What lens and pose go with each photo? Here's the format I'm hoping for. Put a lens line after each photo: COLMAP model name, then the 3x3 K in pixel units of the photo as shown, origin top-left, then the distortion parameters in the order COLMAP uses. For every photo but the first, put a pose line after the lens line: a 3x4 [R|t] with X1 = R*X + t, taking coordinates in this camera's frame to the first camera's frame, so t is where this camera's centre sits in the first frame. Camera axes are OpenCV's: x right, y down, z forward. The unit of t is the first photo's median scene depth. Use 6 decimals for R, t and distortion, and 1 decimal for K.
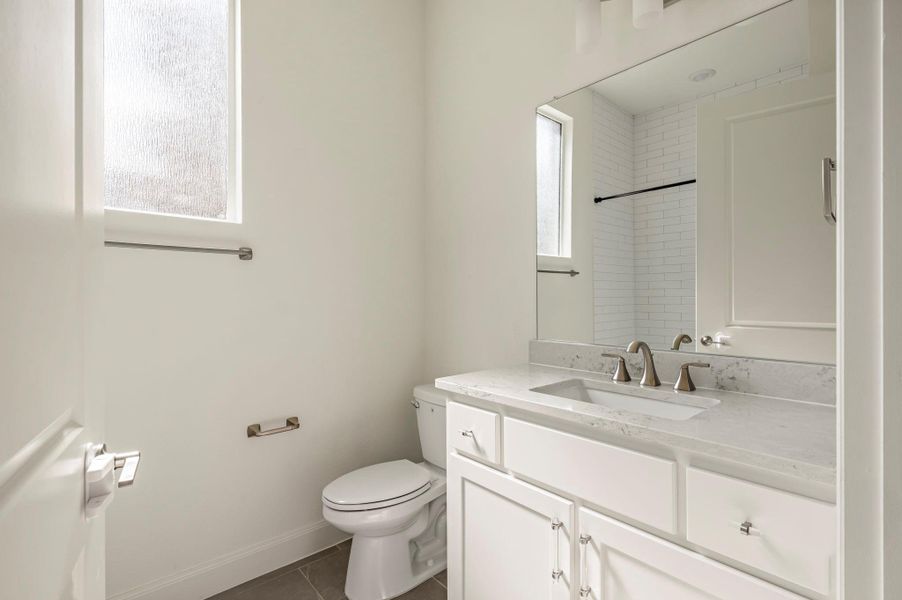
lens RADIAL K [[427.2, 0, 454.7], [0, 427.2, 296.2], [0, 0, 1]] dist [0.002137, 0.003087]
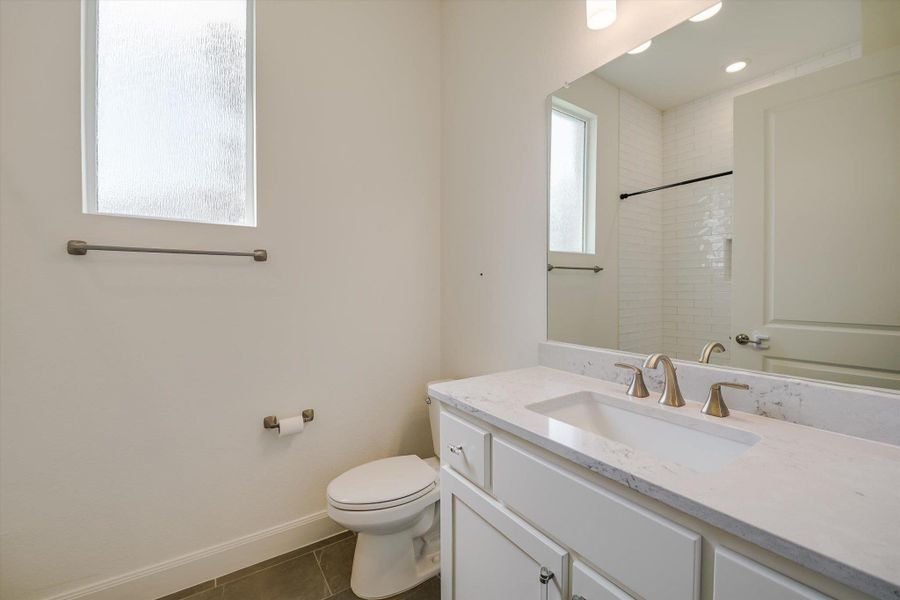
lens RADIAL K [[364.2, 0, 446.7], [0, 364.2, 296.5], [0, 0, 1]] dist [-0.021353, -0.001018]
pose [[0.989444, 0.003320, -0.144876, 0.100662], [0.000233, 0.999700, 0.024499, -0.021808], [0.144914, -0.024275, 0.989146, 0.198037]]
